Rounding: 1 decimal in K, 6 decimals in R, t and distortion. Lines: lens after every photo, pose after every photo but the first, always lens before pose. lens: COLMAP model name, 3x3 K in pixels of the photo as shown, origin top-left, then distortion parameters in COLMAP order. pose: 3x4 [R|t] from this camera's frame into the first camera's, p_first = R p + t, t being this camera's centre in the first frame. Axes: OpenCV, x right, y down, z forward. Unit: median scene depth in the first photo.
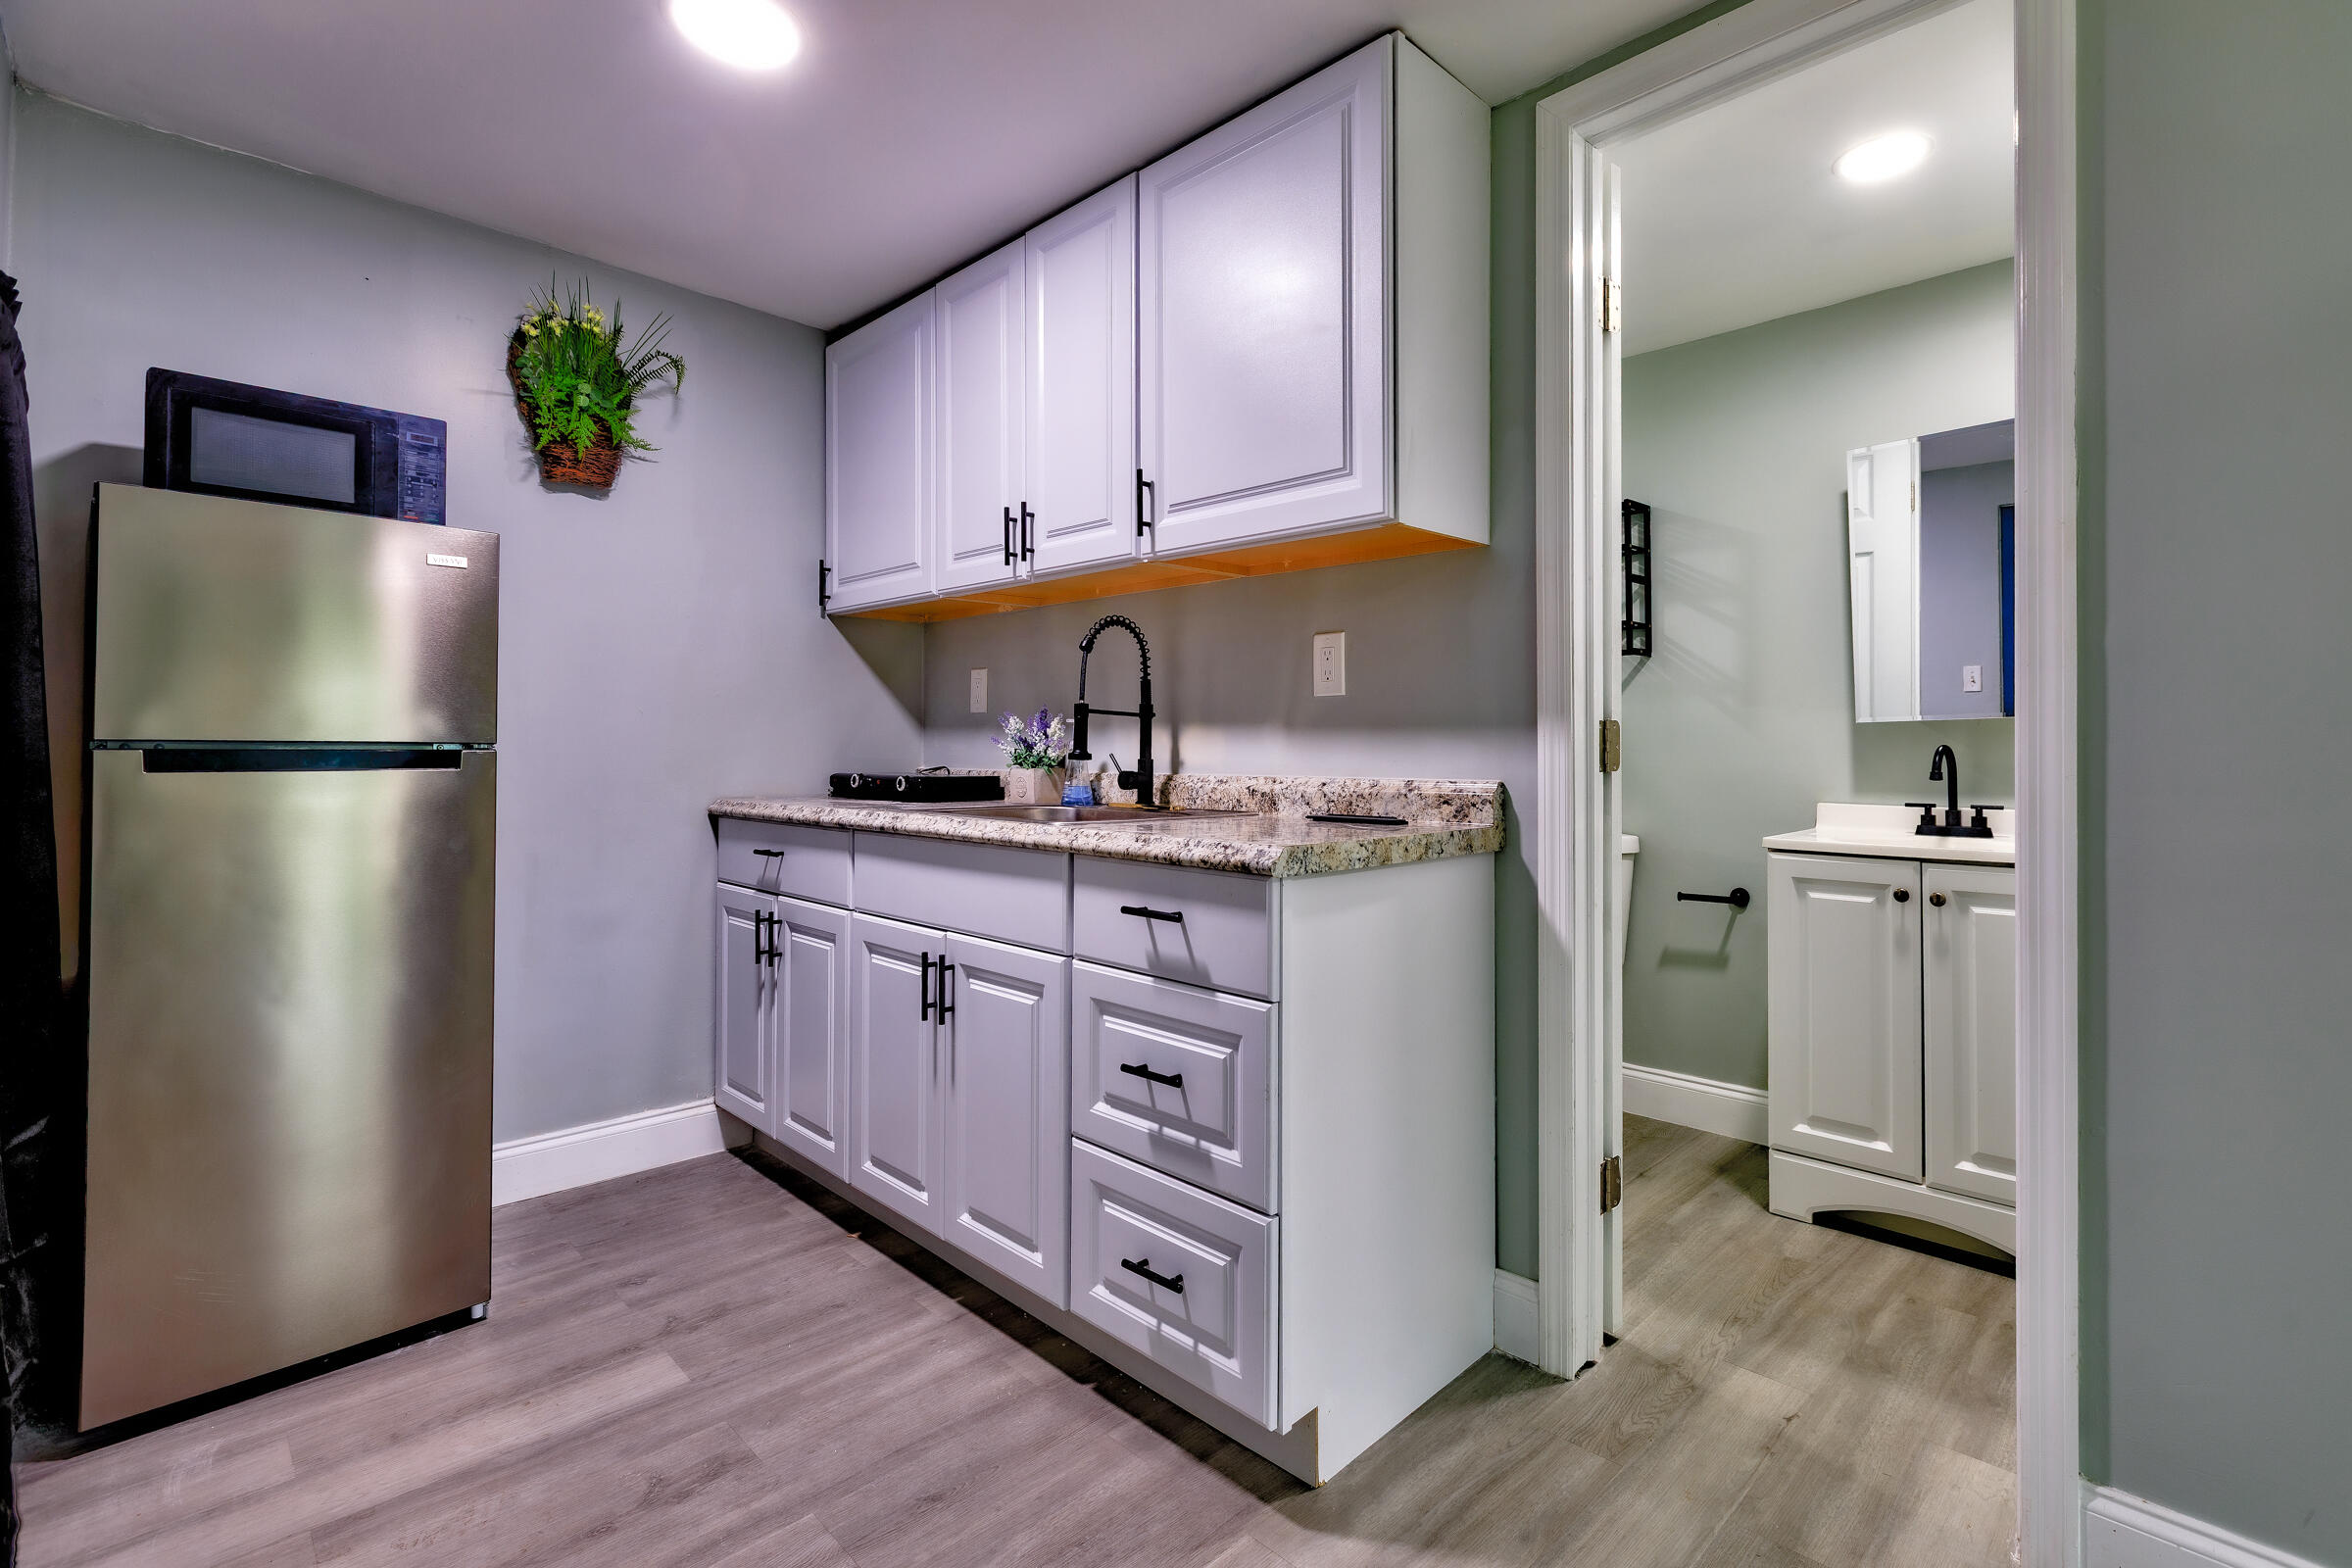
lens RADIAL K [[1059.9, 0, 1125.1], [0, 1059.9, 741.4], [0, 0, 1]] dist [0.024495, -0.000108]
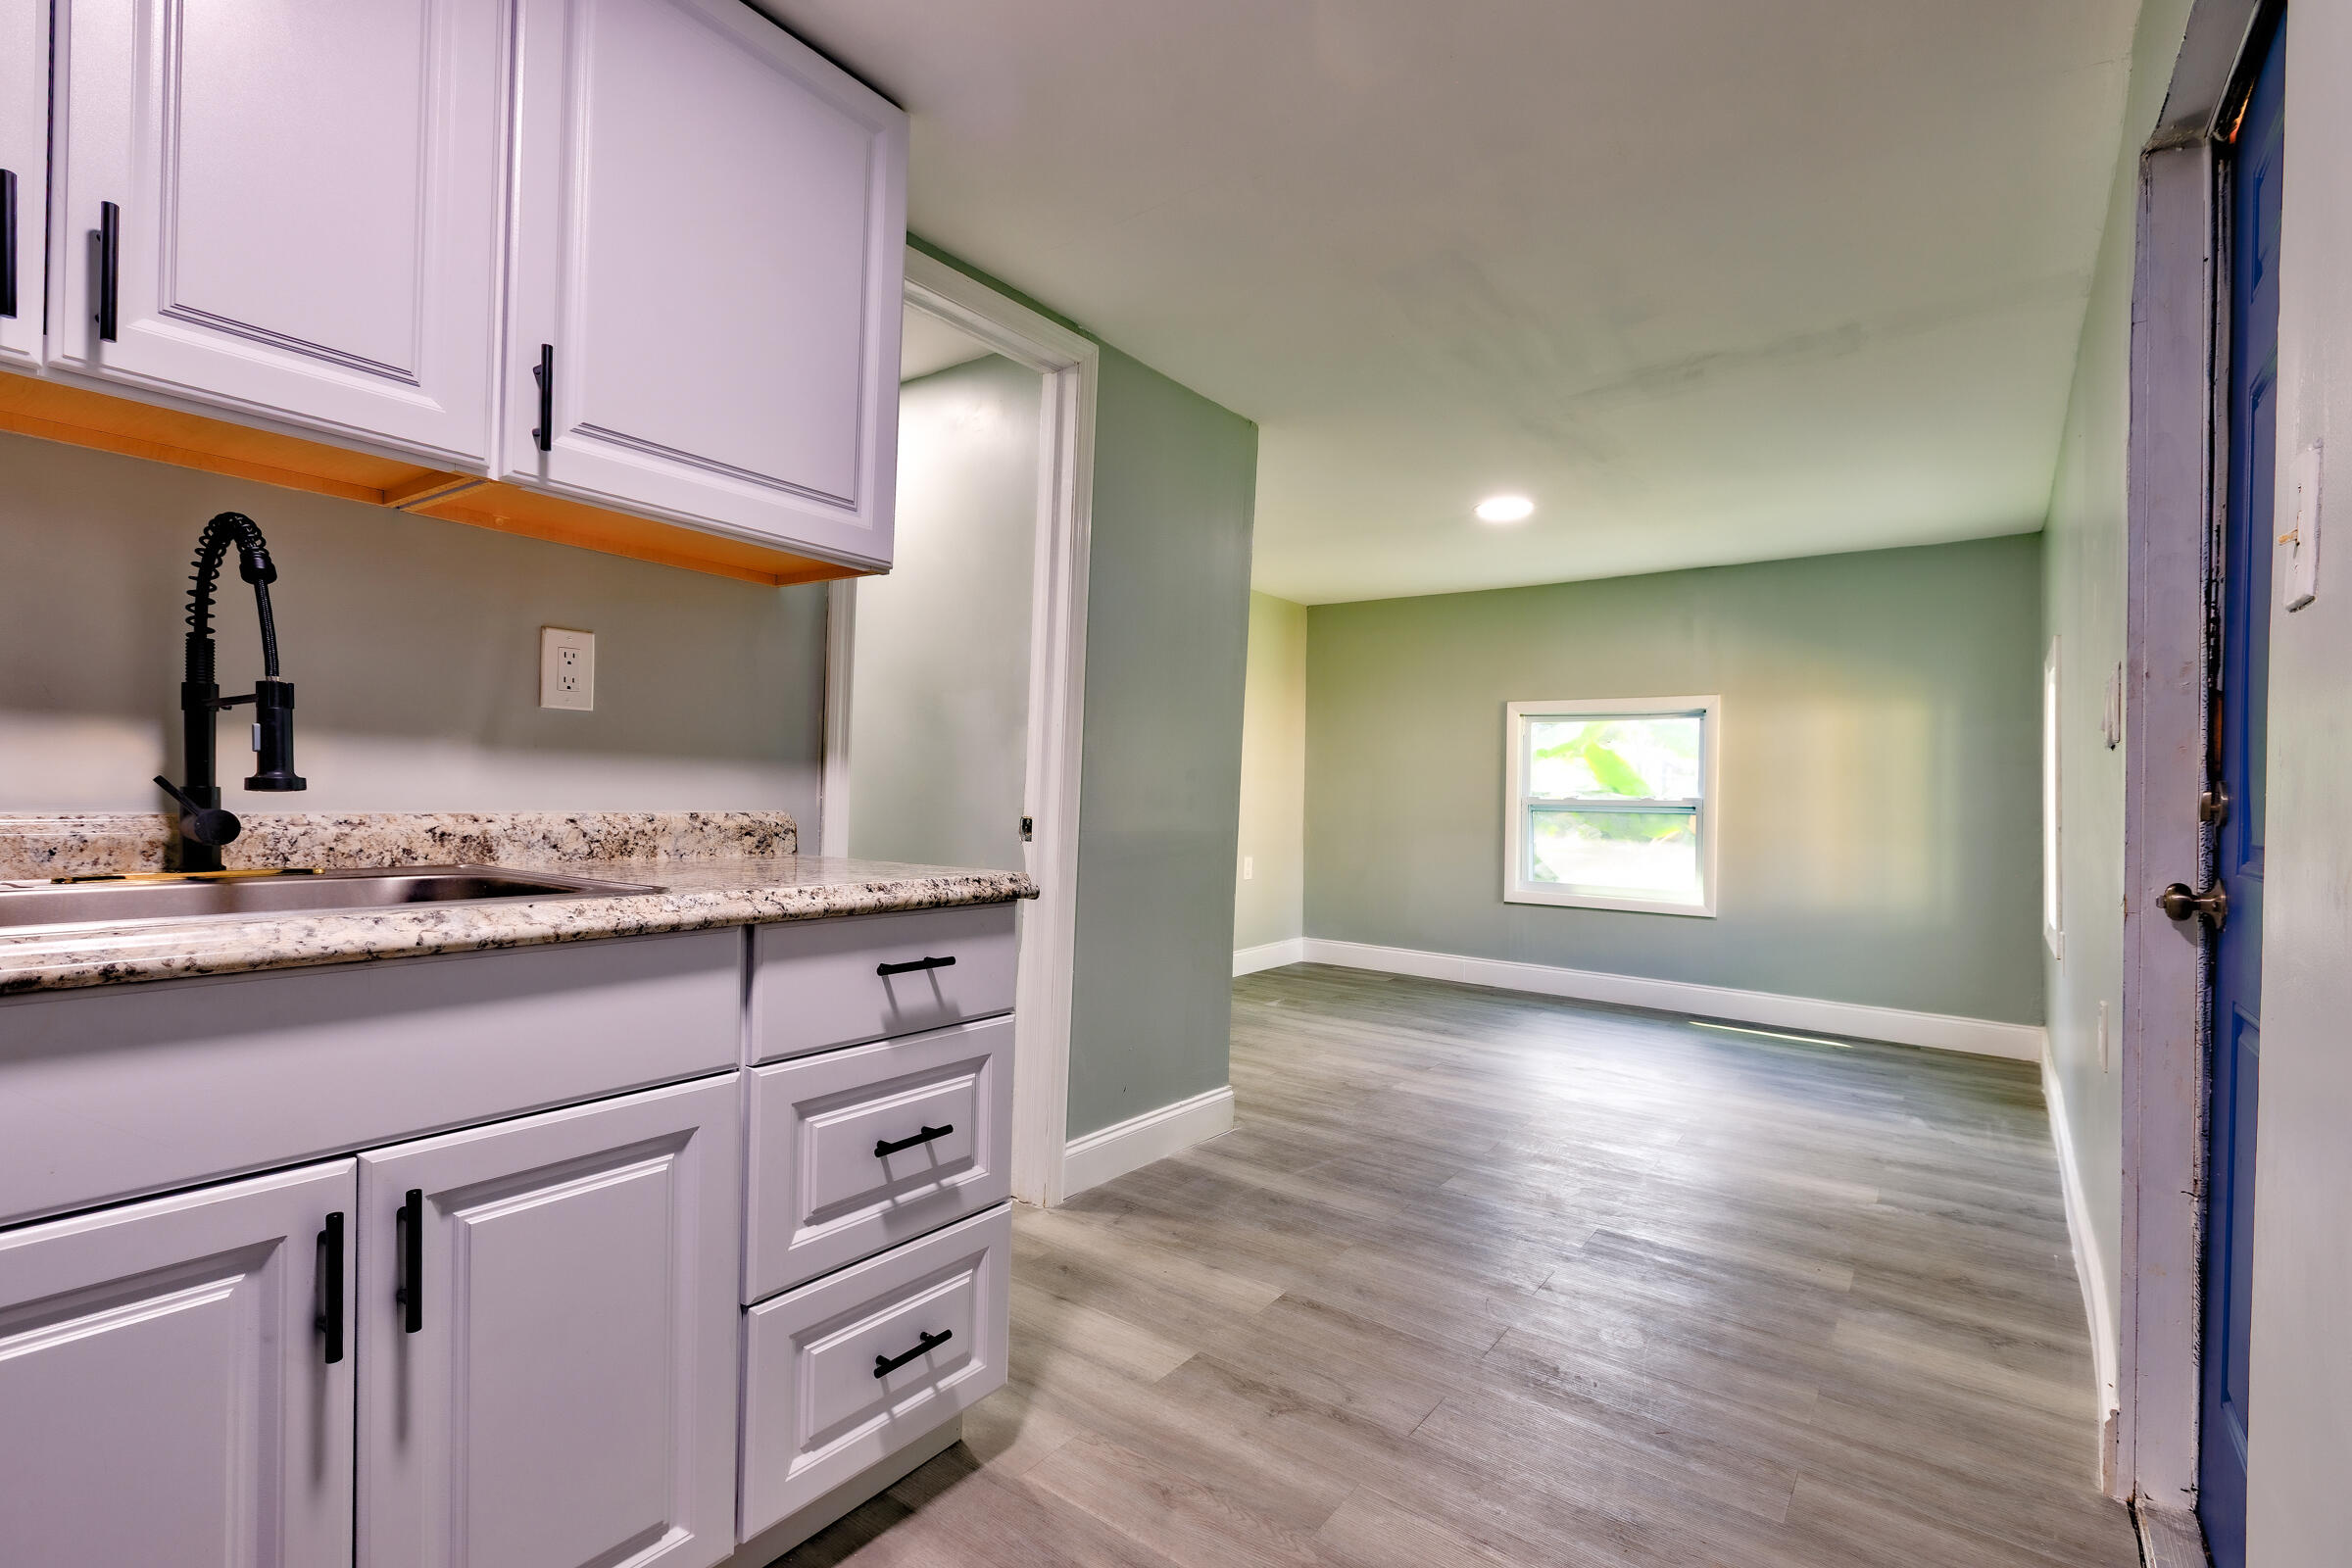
lens RADIAL K [[1047.1, 0, 1176.0], [0, 1047.1, 784.0], [0, 0, 1]] dist [0.000360, 0.000092]
pose [[-0.165989, 0.000855, 0.986127, -0.807964], [-0.031919, 0.999471, -0.006240, 0.003956], [-0.985611, -0.032512, -0.165874, 0.835022]]
